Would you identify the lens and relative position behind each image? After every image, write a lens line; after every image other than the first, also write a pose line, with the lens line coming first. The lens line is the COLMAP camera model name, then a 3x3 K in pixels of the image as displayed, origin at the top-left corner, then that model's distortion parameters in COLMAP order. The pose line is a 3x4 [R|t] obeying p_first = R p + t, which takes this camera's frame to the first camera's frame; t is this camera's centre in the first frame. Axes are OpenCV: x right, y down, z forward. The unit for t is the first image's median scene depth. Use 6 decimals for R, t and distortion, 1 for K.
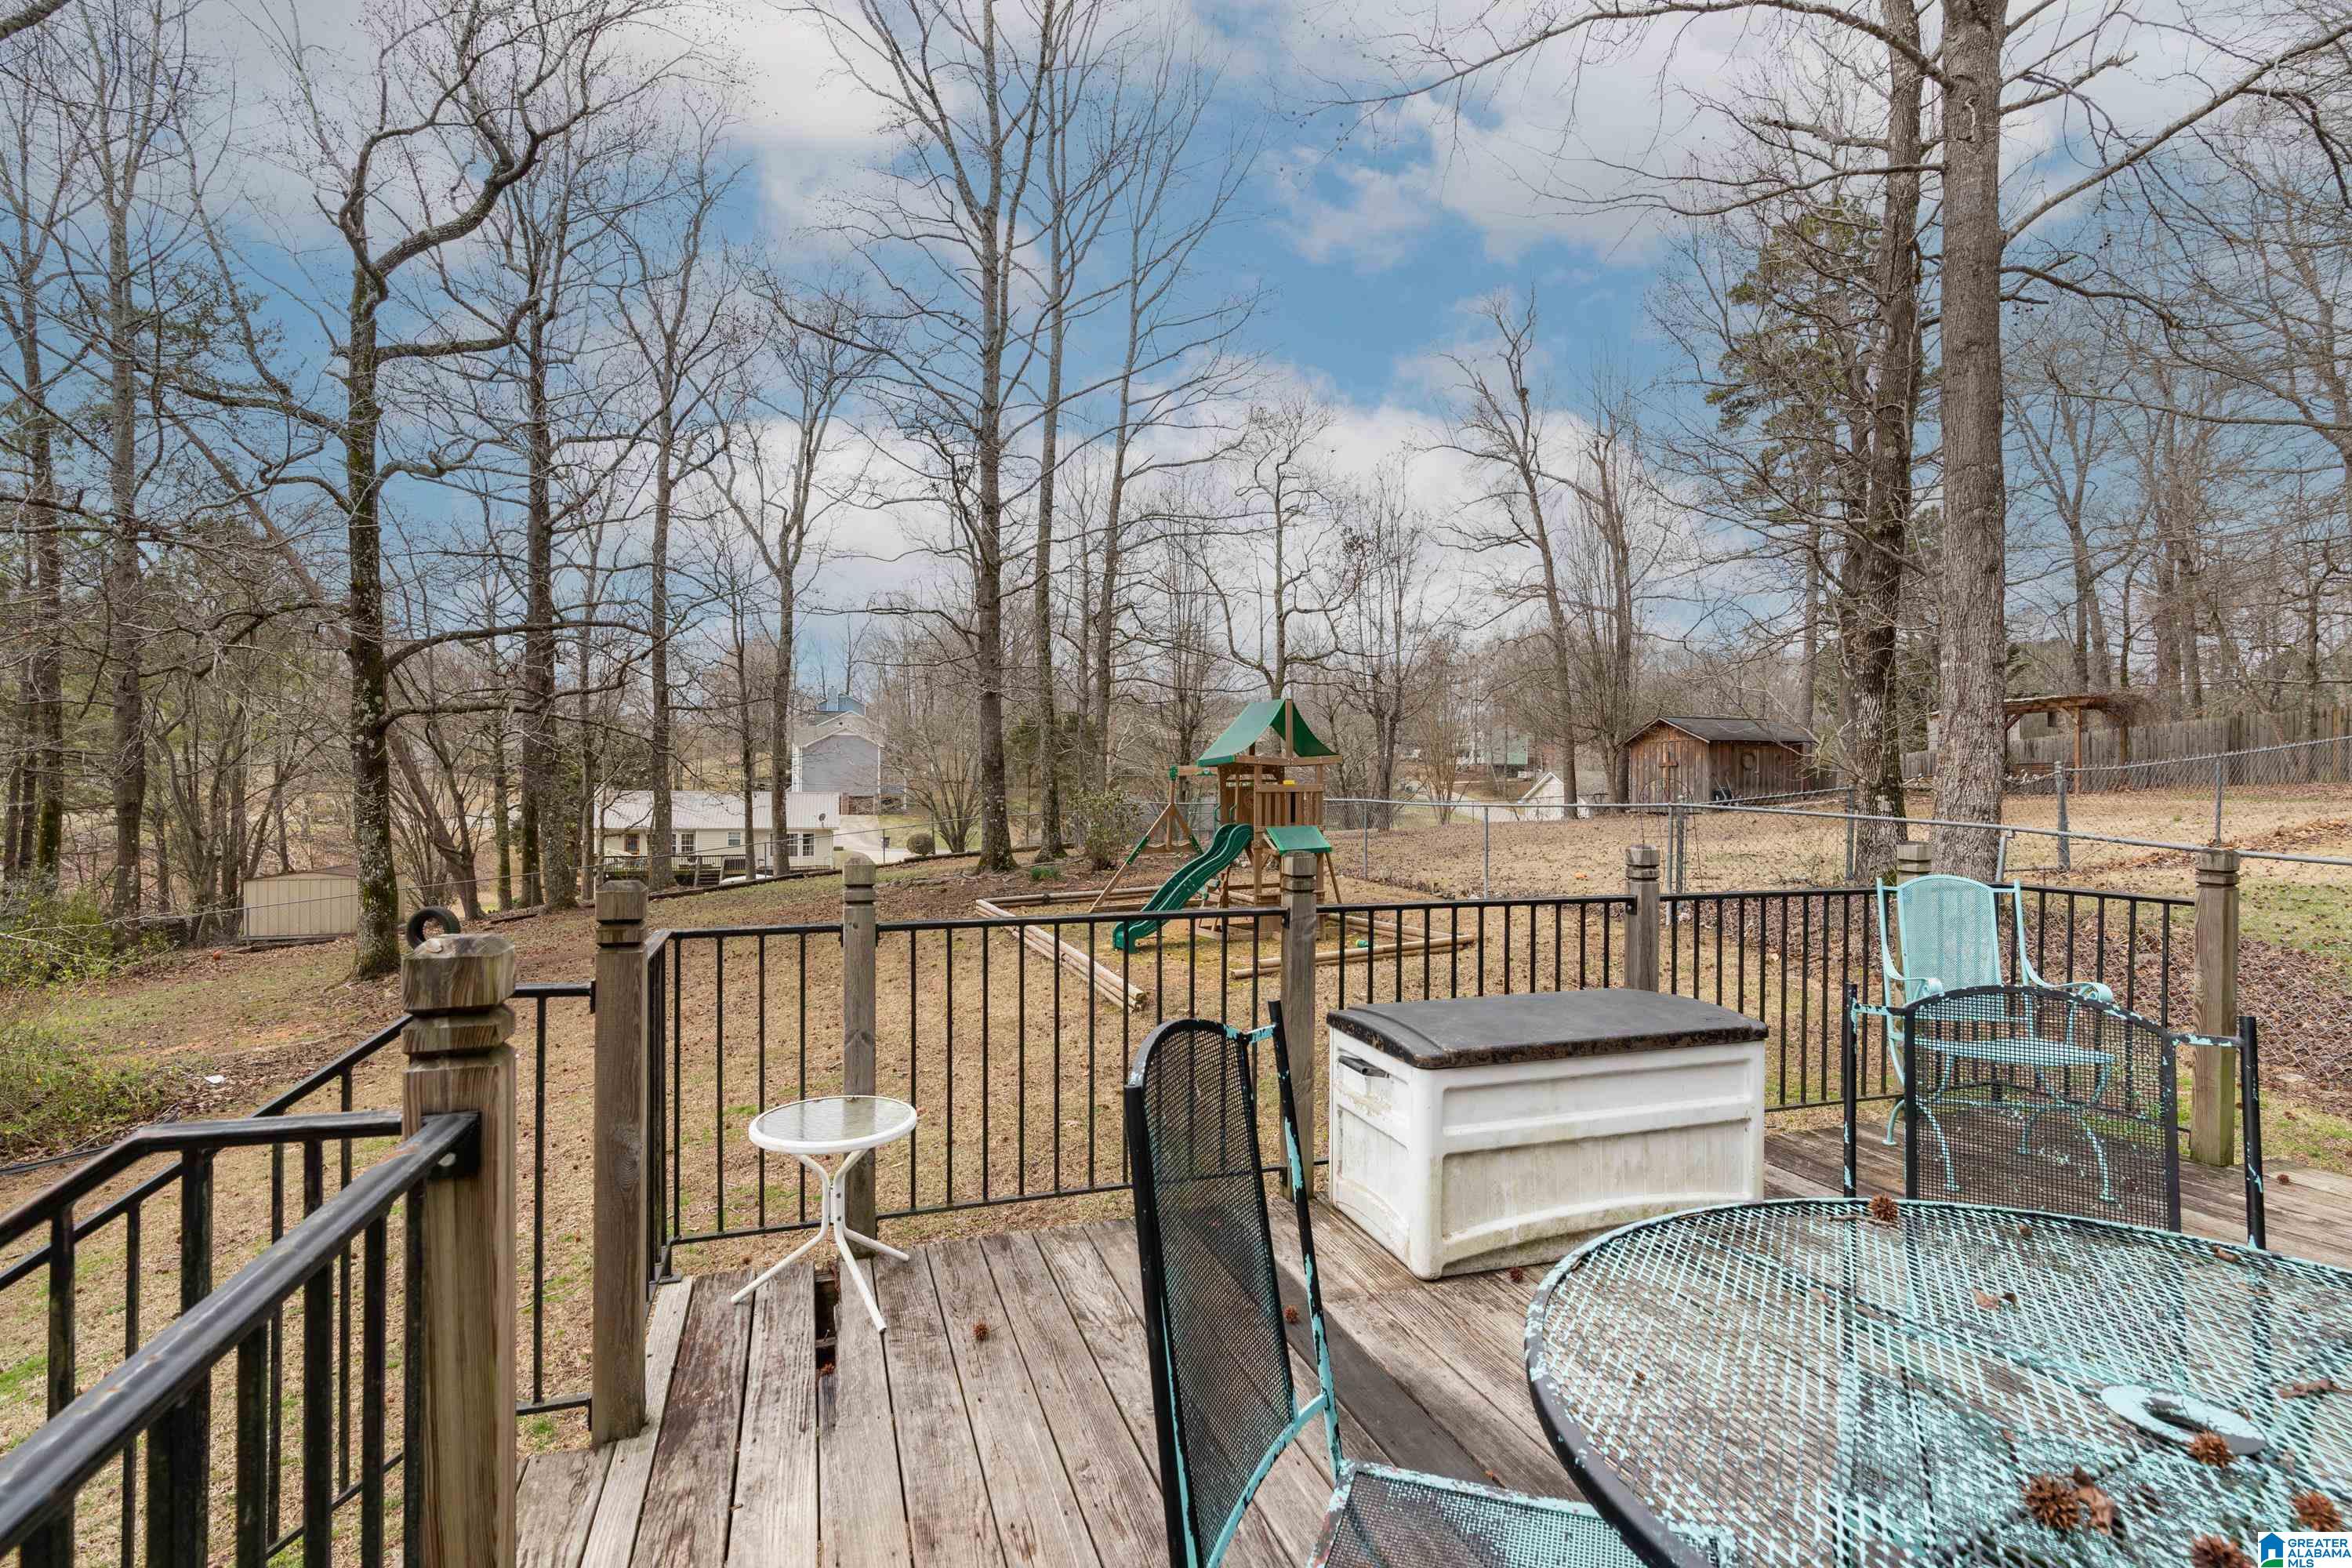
lens RADIAL K [[1102.5, 0, 1173.6], [0, 1102.5, 734.2], [0, 0, 1]] dist [0.000458, 0.000060]
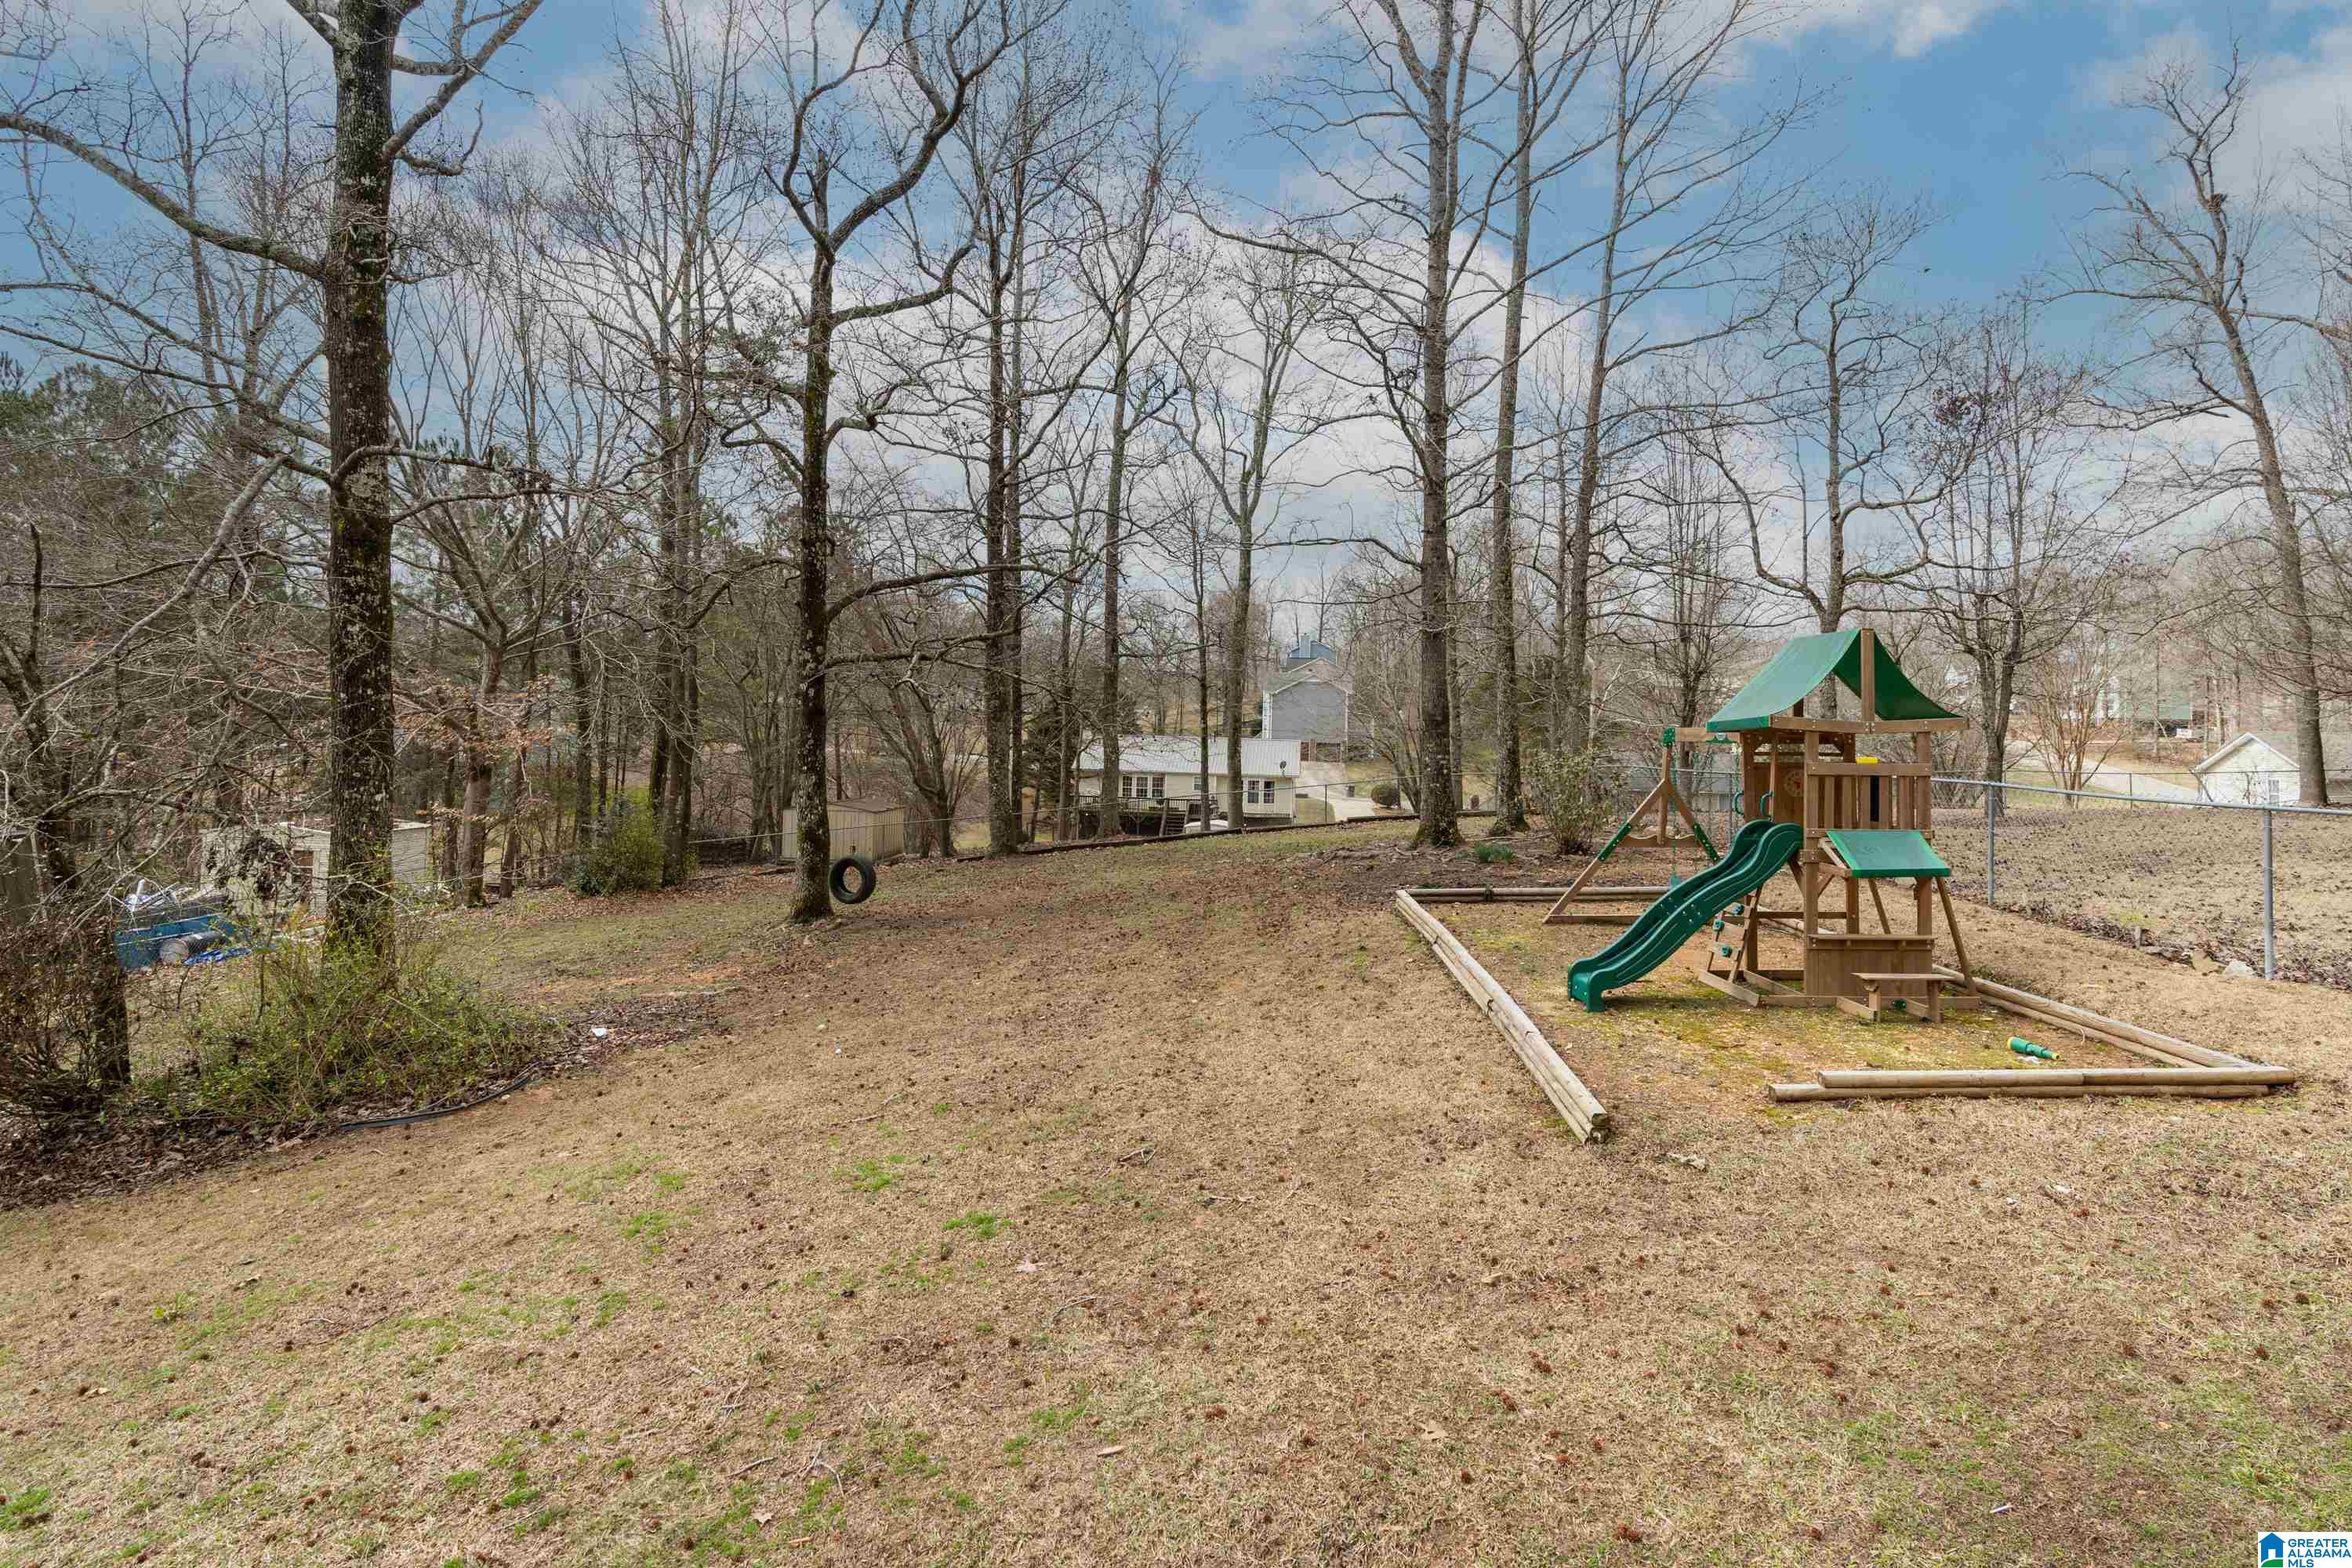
lens RADIAL K [[1069.8, 0, 1173.5], [0, 1069.8, 688.3], [0, 0, 1]] dist [-0.003537, -0.000018]
pose [[0.904296, 0.002772, -0.426897, 0.003307], [0.000728, 0.999967, 0.008035, -0.001557], [0.426905, -0.007577, 0.904265, 0.146158]]
